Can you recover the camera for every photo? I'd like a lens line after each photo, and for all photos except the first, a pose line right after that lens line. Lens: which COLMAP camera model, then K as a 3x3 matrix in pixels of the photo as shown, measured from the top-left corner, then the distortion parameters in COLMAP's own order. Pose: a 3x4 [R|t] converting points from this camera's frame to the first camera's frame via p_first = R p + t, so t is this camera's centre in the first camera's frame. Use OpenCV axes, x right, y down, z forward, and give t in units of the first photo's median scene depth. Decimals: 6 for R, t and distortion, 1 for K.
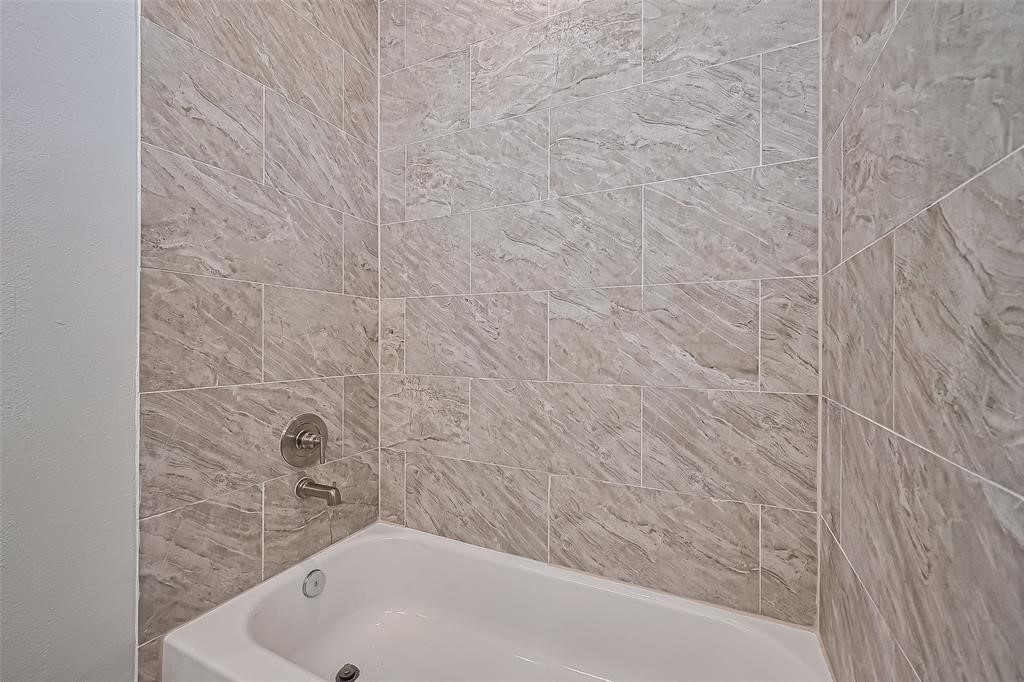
lens RADIAL K [[417.6, 0, 514.0], [0, 417.6, 341.5], [0, 0, 1]] dist [0.001819, 0.000097]
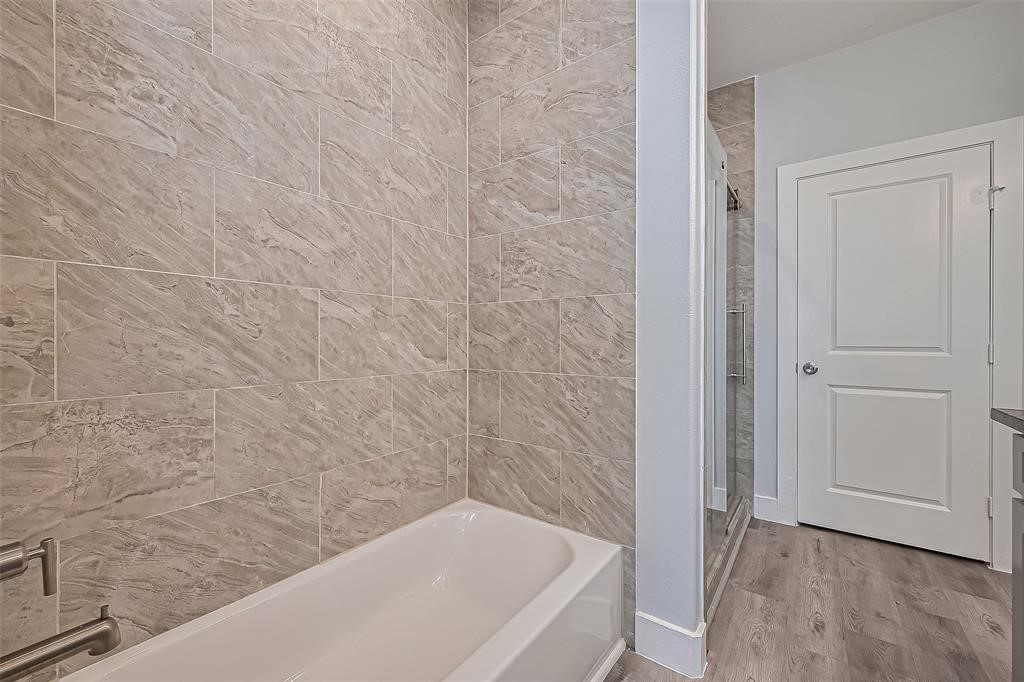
lens RADIAL K [[417.6, 0, 514.0], [0, 417.6, 342.3], [0, 0, 1]] dist [0.001819, 0.000097]
pose [[0.178237, -0.007226, 0.983961, -0.835946], [0.001232, 0.999974, 0.007121, -0.001737], [-0.983987, -0.000056, 0.178241, 0.378812]]
